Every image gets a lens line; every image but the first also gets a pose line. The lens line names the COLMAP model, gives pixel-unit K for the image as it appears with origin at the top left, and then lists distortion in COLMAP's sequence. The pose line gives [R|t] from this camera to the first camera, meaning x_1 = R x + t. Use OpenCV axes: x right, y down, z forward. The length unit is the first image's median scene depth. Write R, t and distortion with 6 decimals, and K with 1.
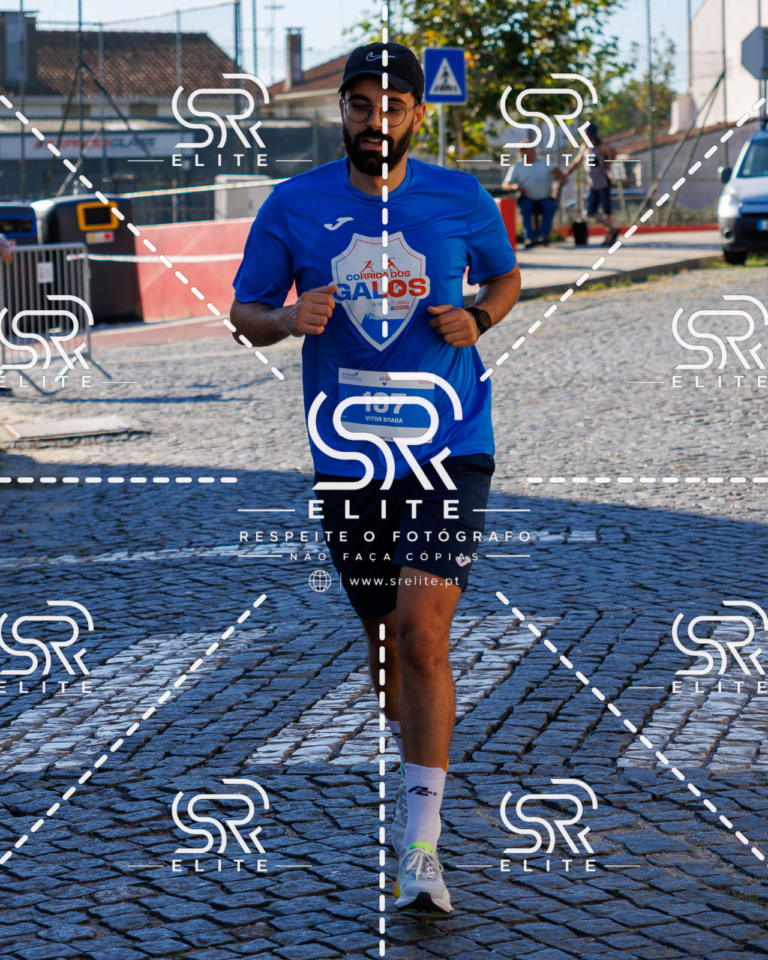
lens RADIAL K [[2998.0, 0, 406.9], [0, 2998.0, 449.1], [0, 0, 1]] dist [0.011568, 0.000000]
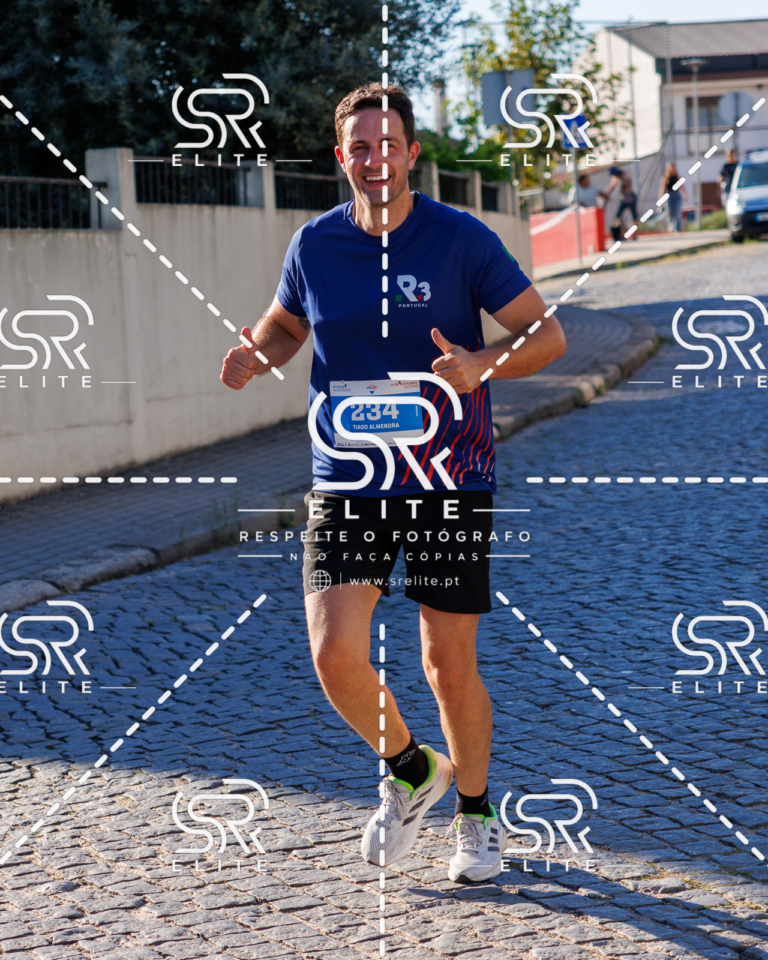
lens RADIAL K [[3261.0, 0, 296.8], [0, 3261.0, 463.1], [0, 0, 1]] dist [0.050999, 0.000000]
pose [[0.996151, -0.048327, 0.073129, -0.671954], [0.050177, 0.998460, -0.023669, 0.218679], [-0.071873, 0.027248, 0.997042, -1.830599]]
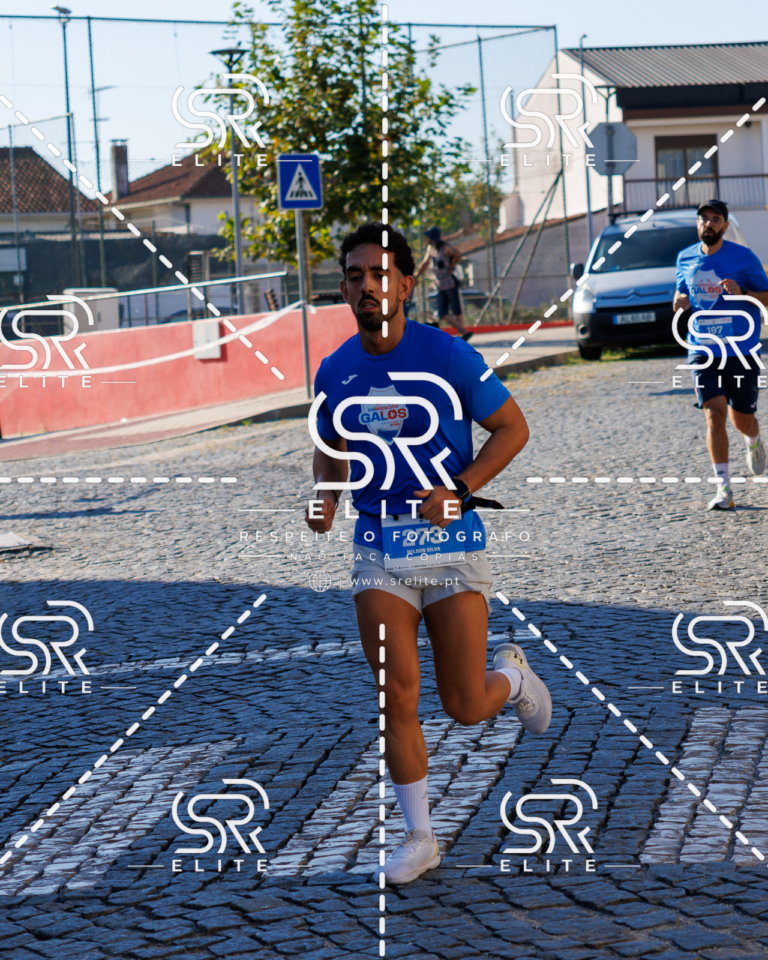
lens RADIAL K [[2998.0, 0, 378.3], [0, 2998.0, 475.3], [0, 0, 1]] dist [0.011568, 0.000000]
pose [[0.997933, -0.036804, 0.052684, -0.039872], [0.038171, 0.998954, -0.025167, -0.000667], [-0.051703, 0.027126, 0.998294, 0.003900]]
